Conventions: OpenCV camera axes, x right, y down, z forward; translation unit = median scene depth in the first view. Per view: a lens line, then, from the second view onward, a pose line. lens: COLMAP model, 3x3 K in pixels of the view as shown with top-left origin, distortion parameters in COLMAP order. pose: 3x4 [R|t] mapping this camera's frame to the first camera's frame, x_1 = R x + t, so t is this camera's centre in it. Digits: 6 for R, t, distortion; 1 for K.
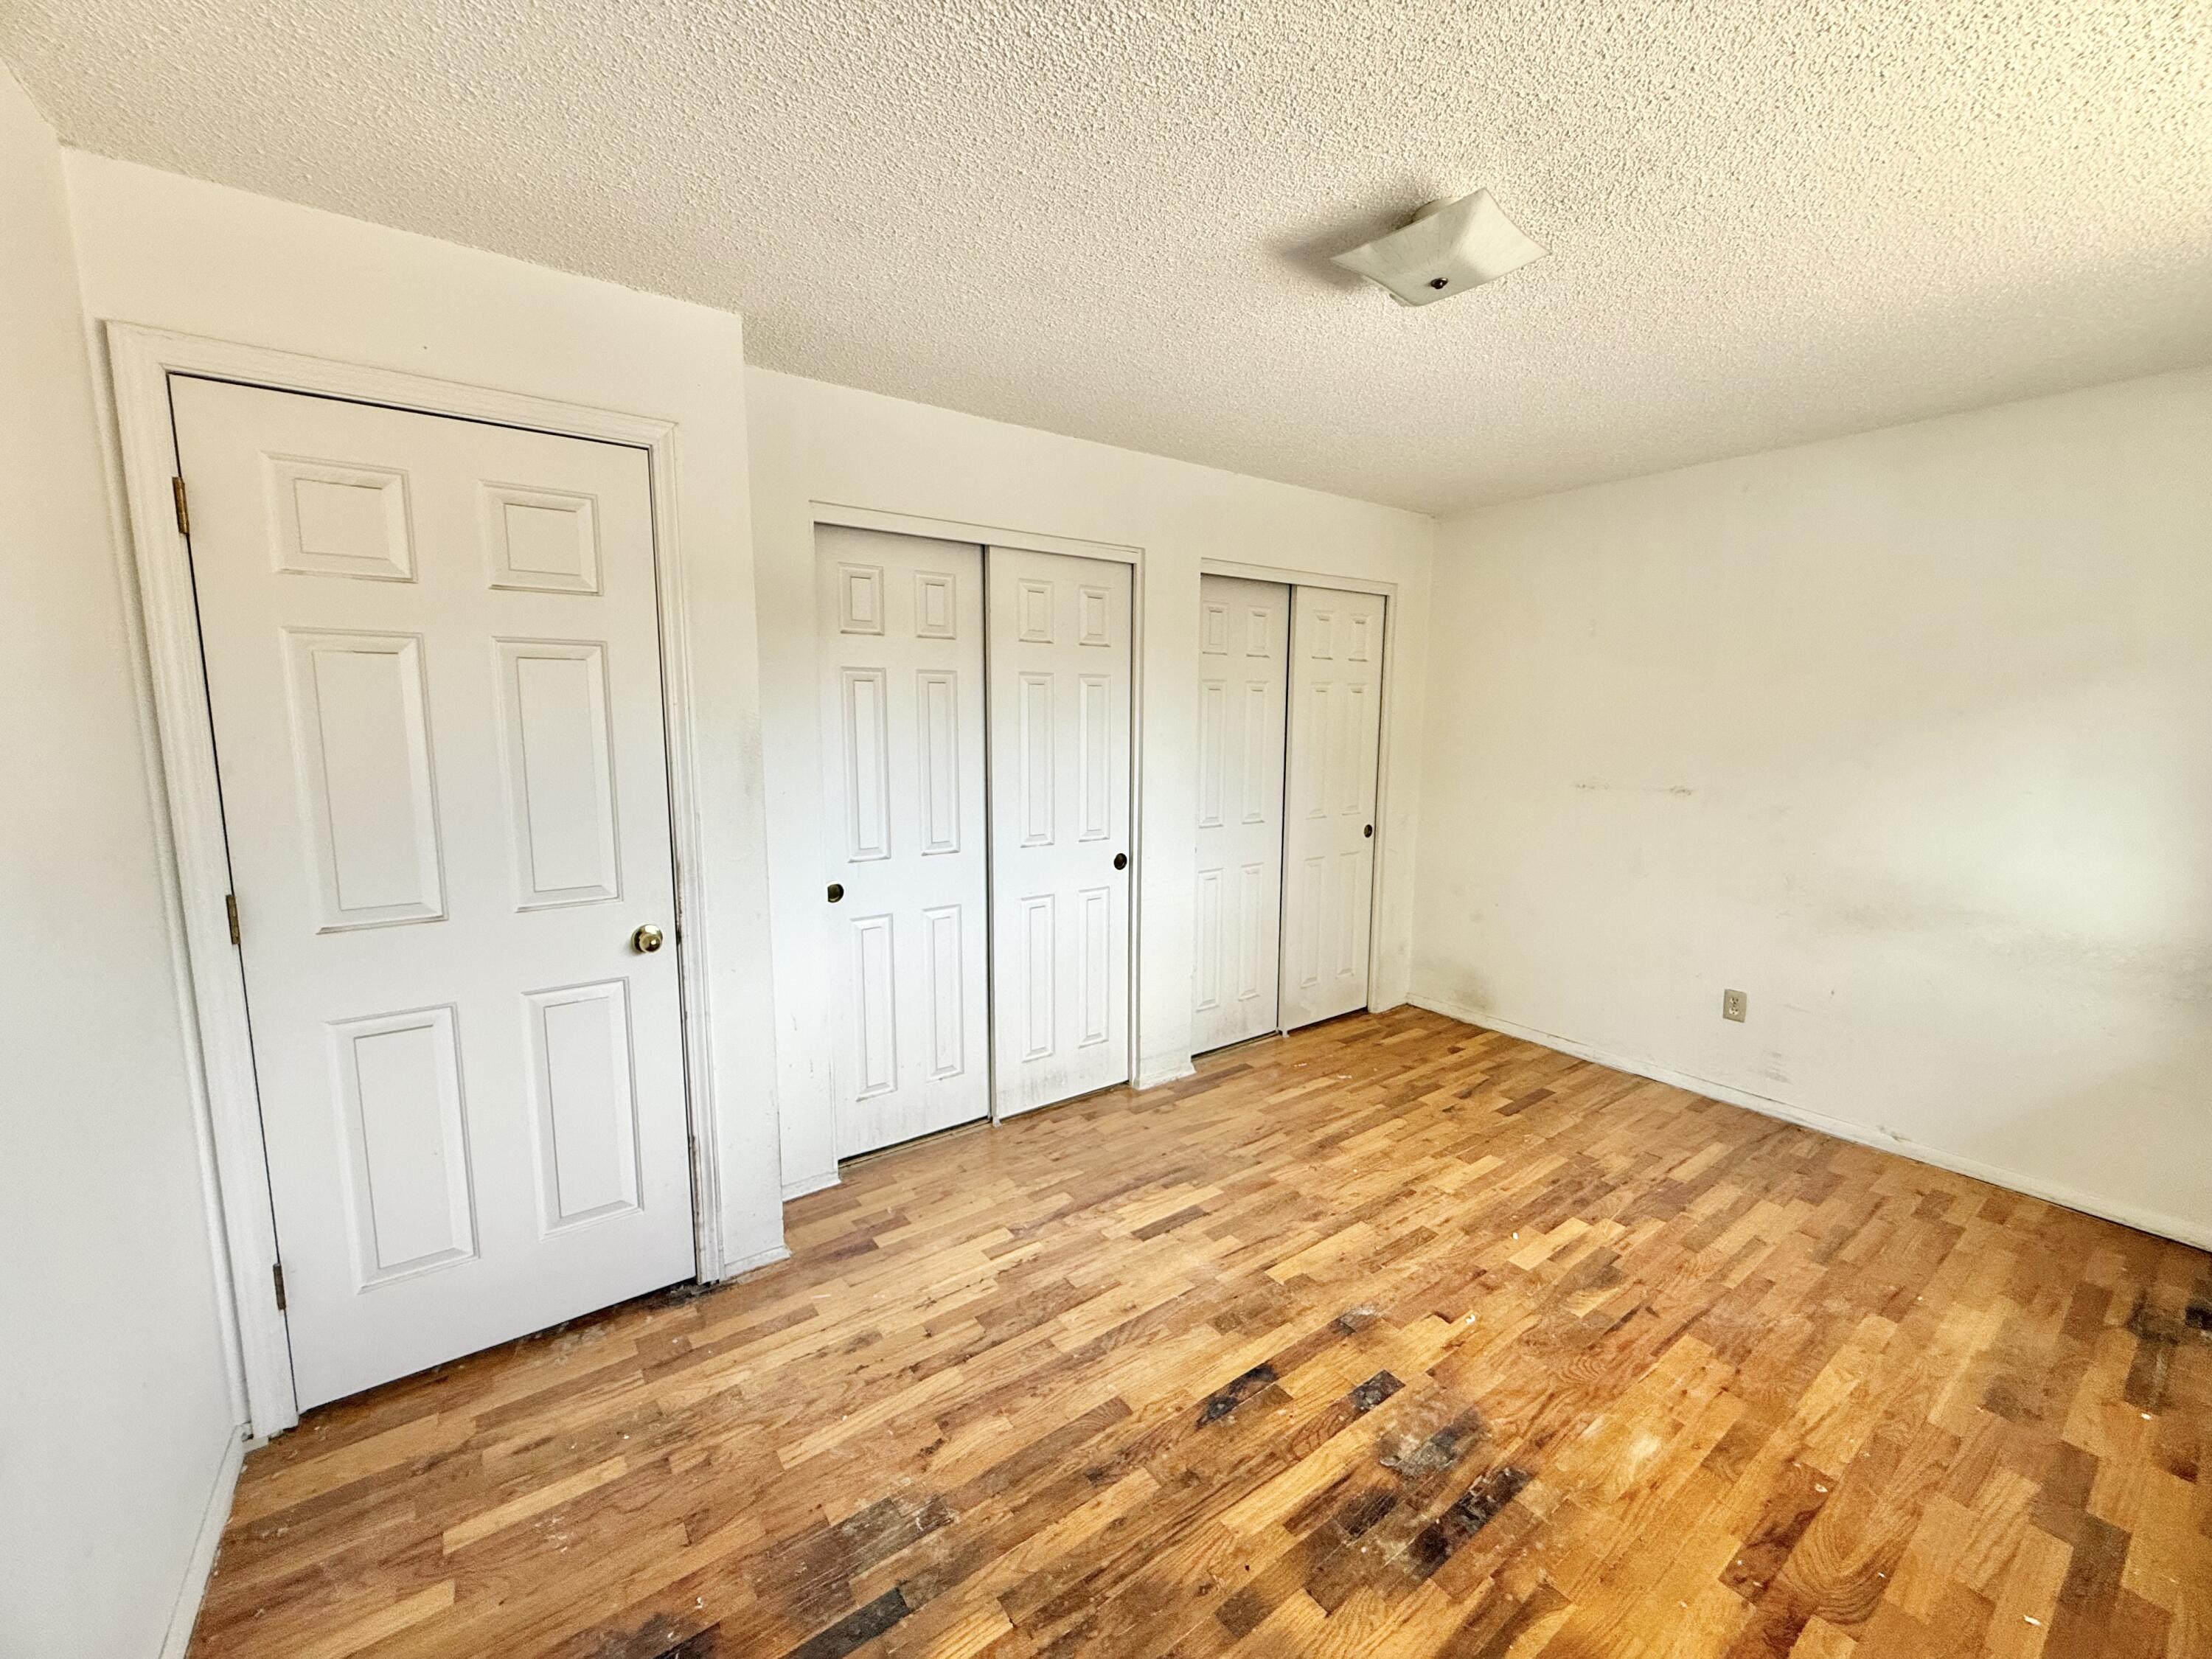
lens RADIAL K [[877.8, 0, 1106.0], [0, 877.8, 829.5], [0, 0, 1]] dist [-0.000856, 0.000054]
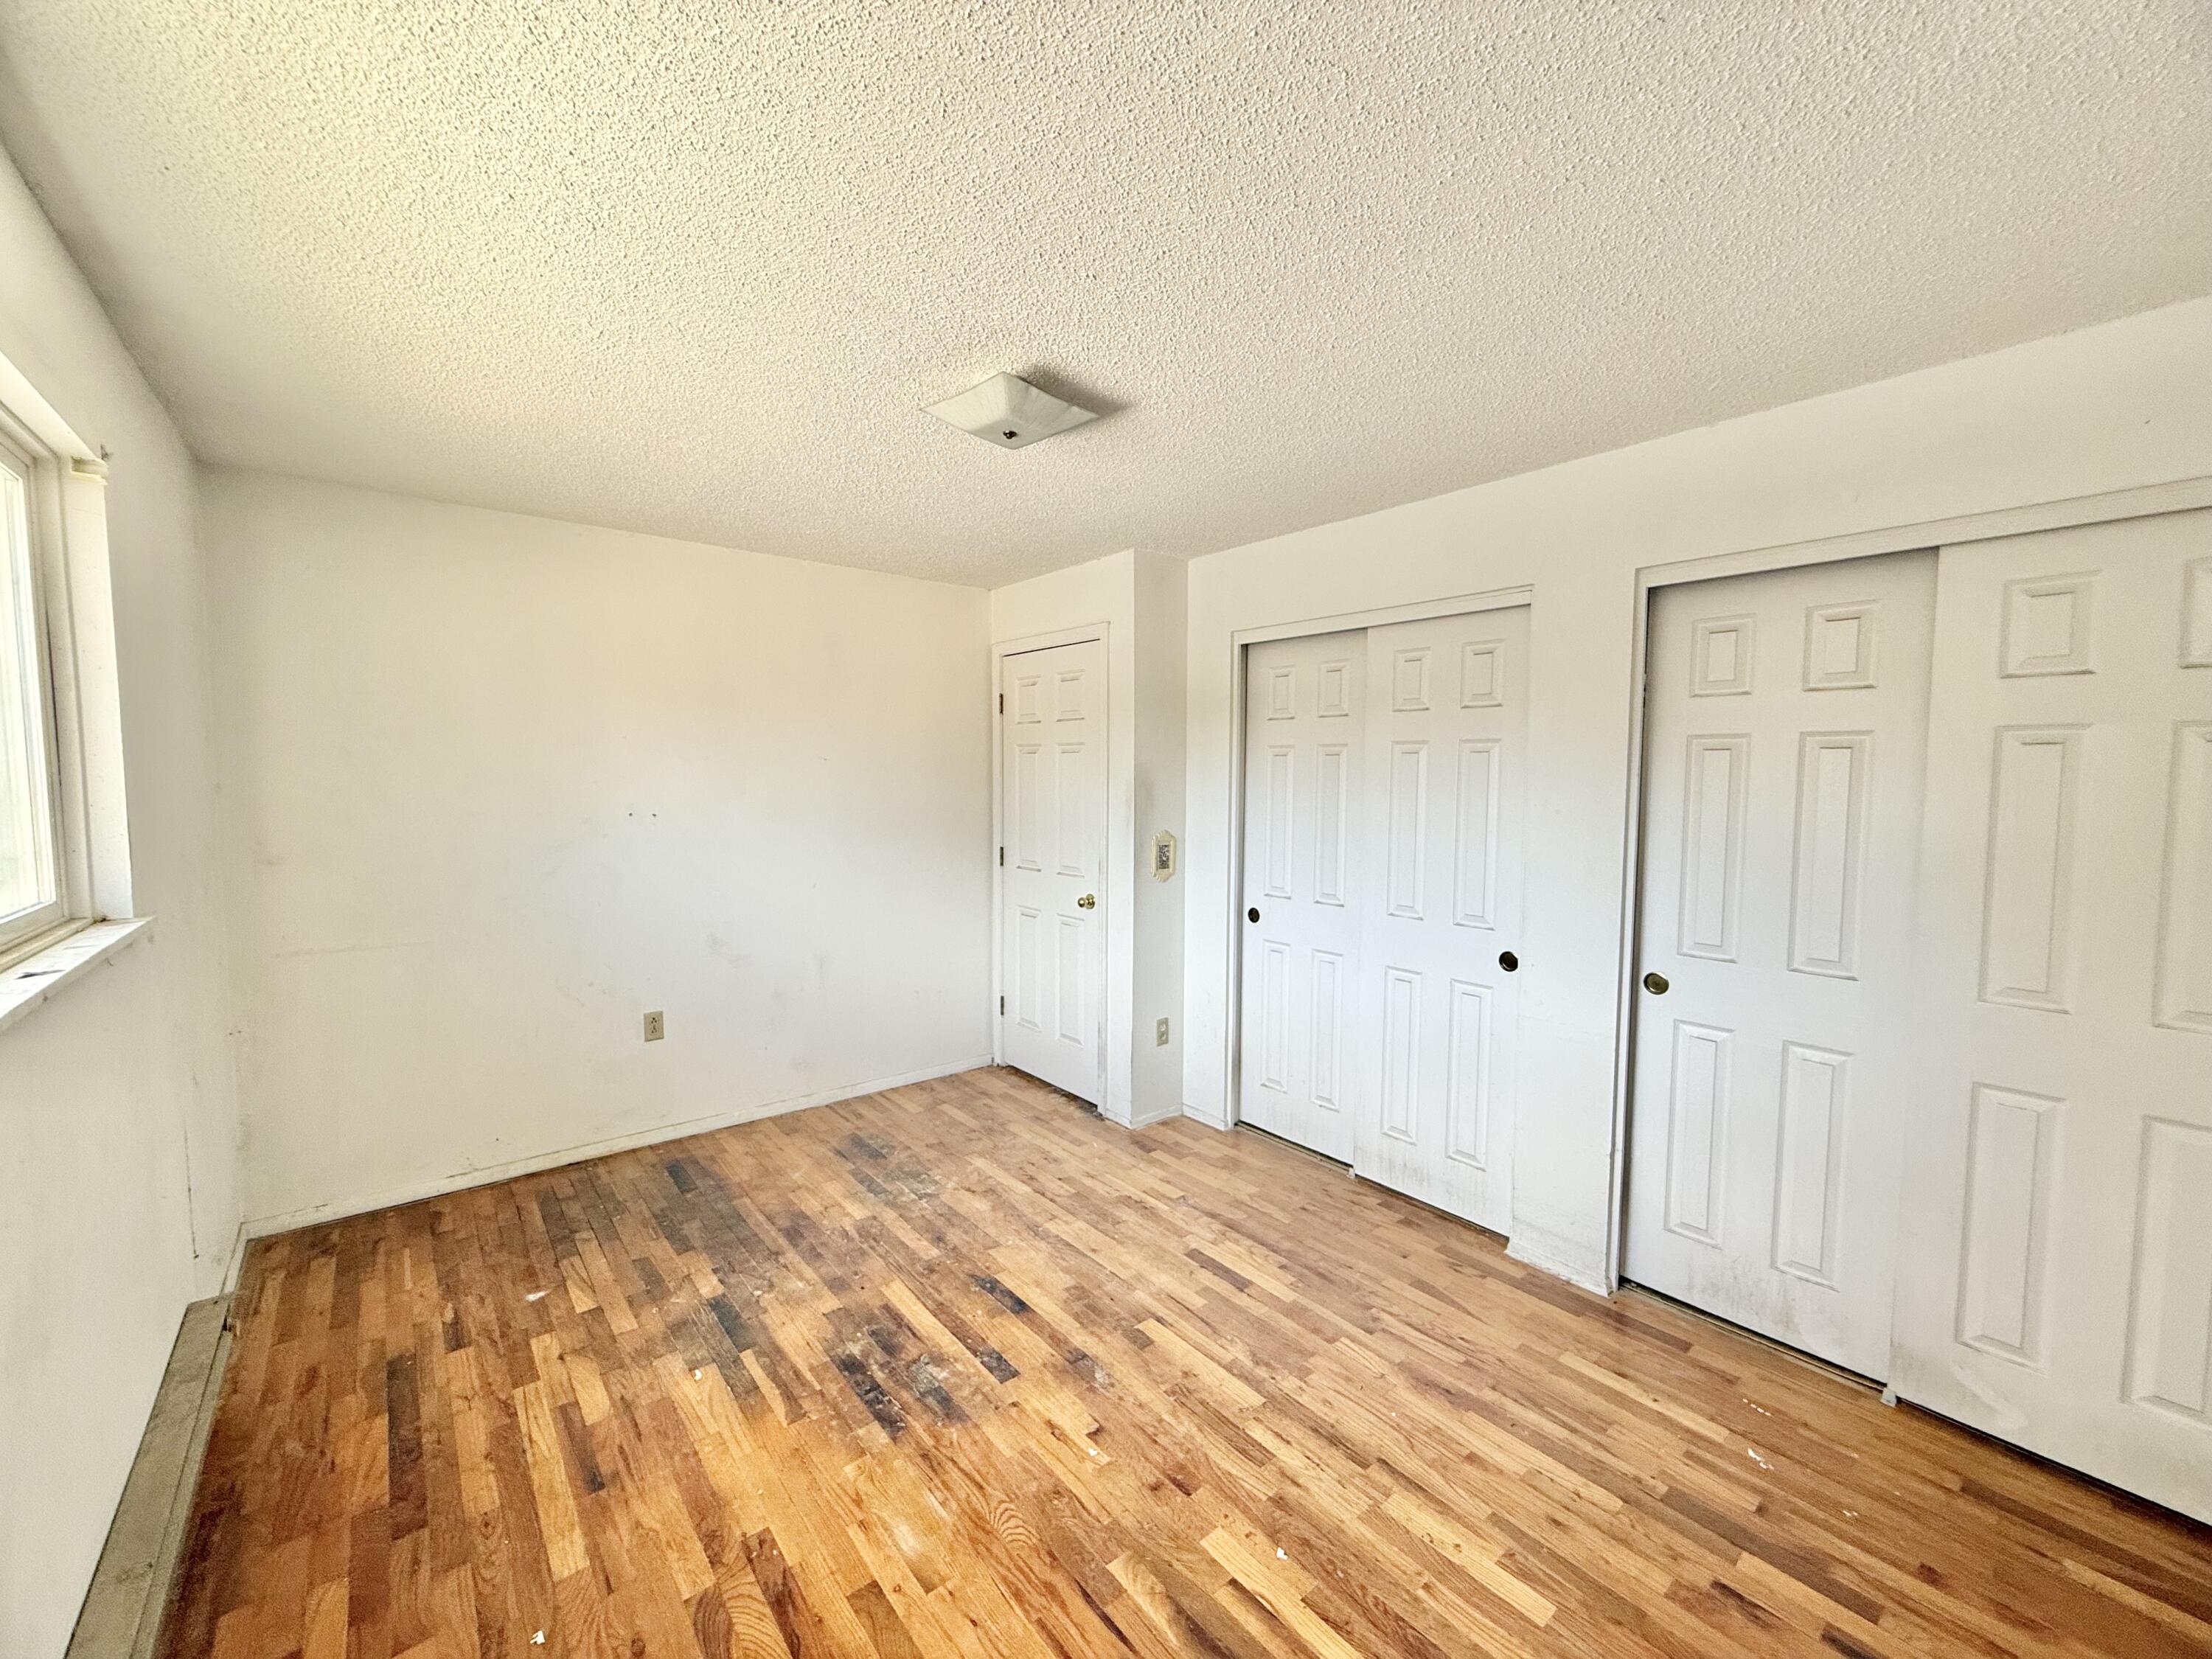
lens RADIAL K [[882.3, 0, 1103.4], [0, 882.3, 827.8], [0, 0, 1]] dist [0.000678, -0.000368]
pose [[0.060084, 0.060251, -0.996373, 1.228853], [-0.136605, 0.989282, 0.051585, -0.117791], [0.988802, 0.133010, 0.067671, 0.830667]]
